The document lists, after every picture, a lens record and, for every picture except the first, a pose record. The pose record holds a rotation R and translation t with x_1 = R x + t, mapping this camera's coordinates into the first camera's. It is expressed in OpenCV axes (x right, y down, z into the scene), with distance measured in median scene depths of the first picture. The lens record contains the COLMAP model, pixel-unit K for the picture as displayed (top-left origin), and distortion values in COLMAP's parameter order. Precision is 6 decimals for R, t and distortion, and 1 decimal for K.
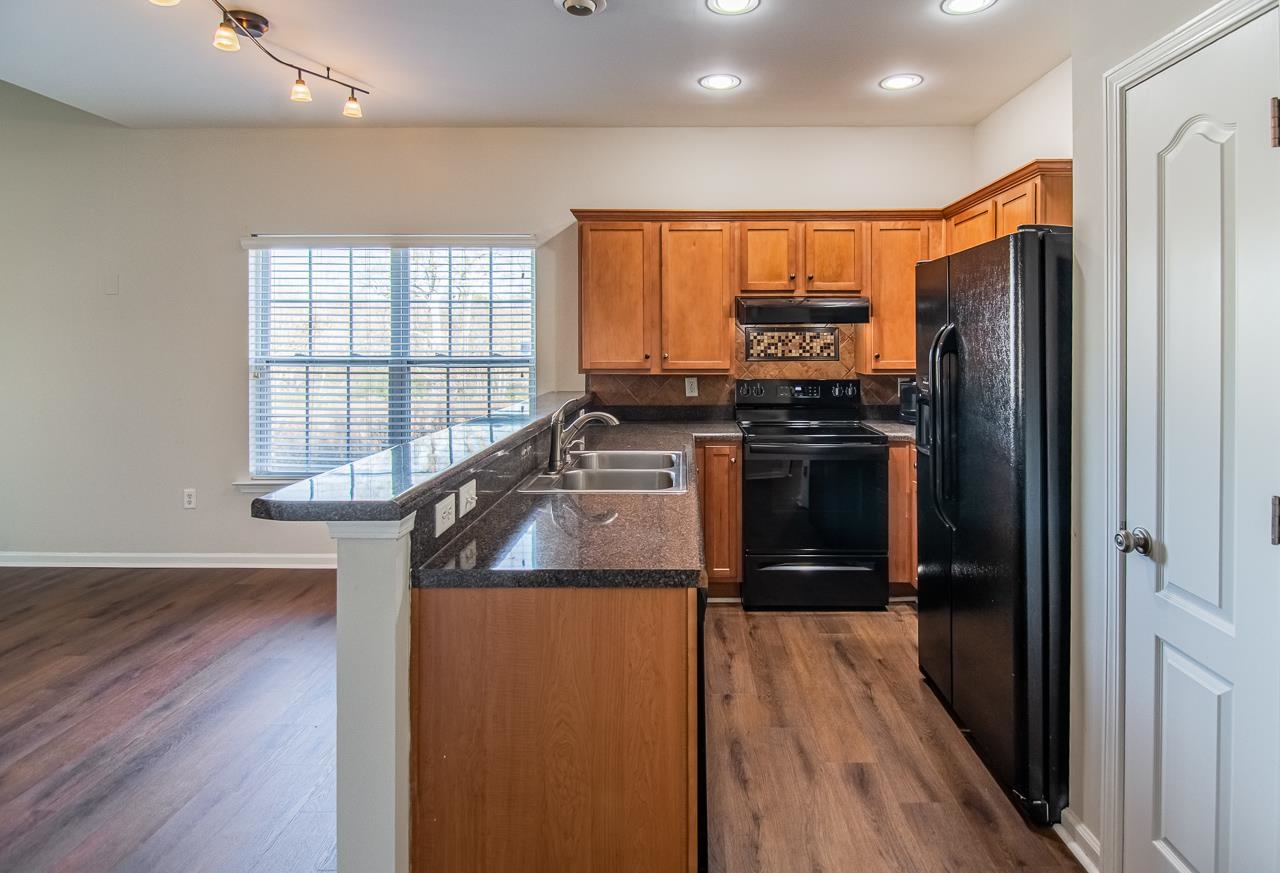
lens RADIAL K [[692.7, 0, 675.5], [0, 692.7, 336.6], [0, 0, 1]] dist [-0.003016, -0.006700]
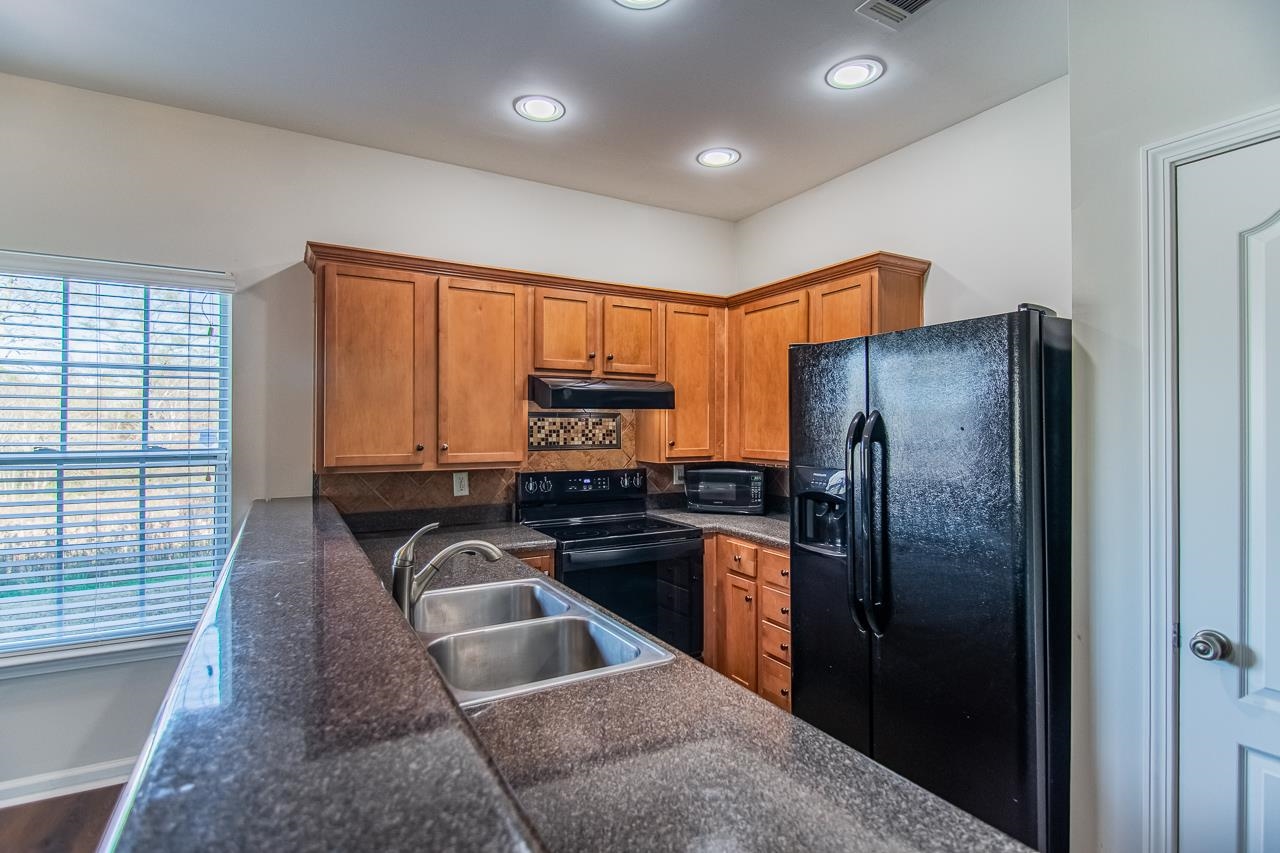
lens RADIAL K [[613.3, 0, 646.0], [0, 613.3, 419.2], [0, 0, 1]] dist [-0.014608, -0.001978]
pose [[0.858160, 0.007673, 0.513325, -0.171790], [-0.005198, 0.999967, -0.006258, -0.000183], [-0.513356, 0.002702, 0.858171, 0.289852]]
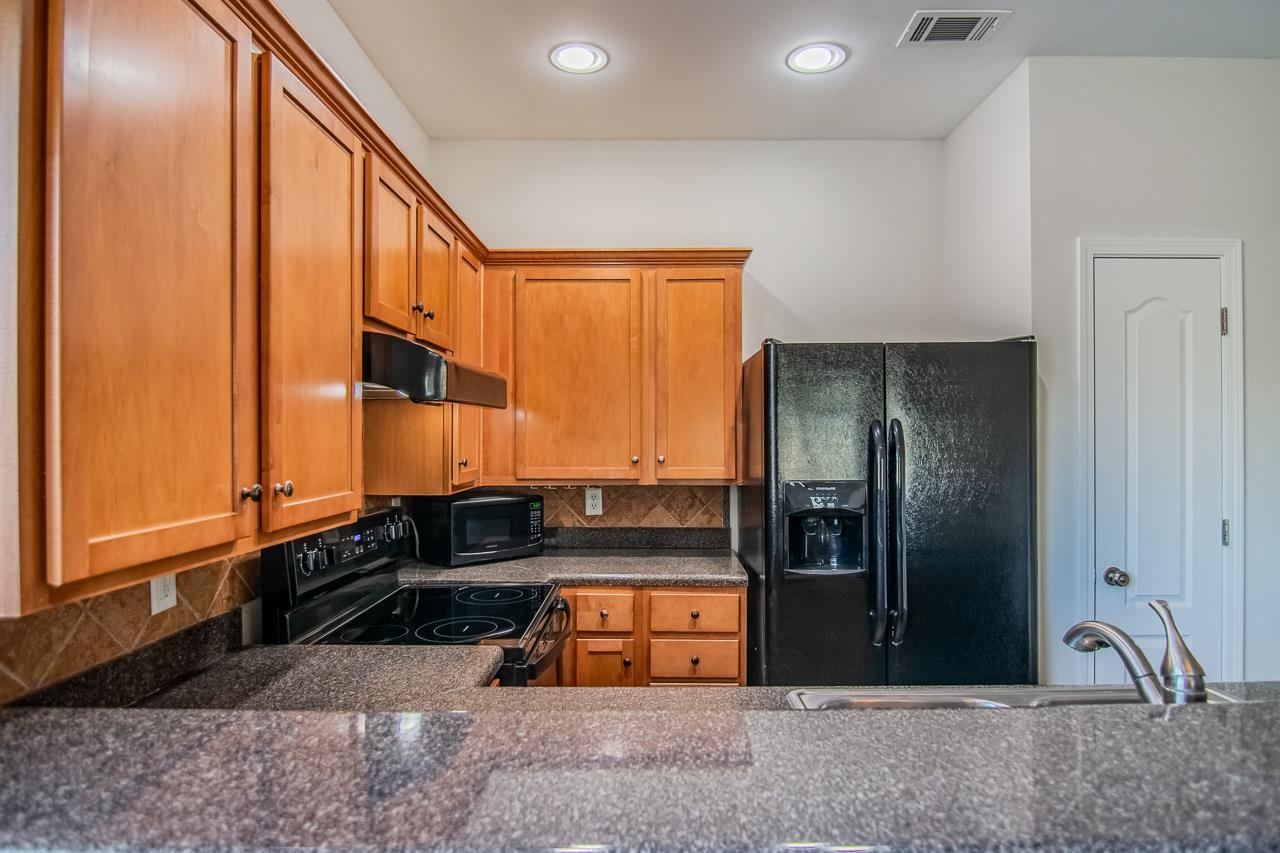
lens RADIAL K [[707.6, 0, 648.4], [0, 707.6, 431.5], [0, 0, 1]] dist [-0.003185, -0.000760]
pose [[-0.008400, 0.007868, 0.999934, -0.329581], [-0.004961, 0.999956, -0.007910, 0.004535], [-0.999952, -0.005027, -0.008361, 0.832061]]
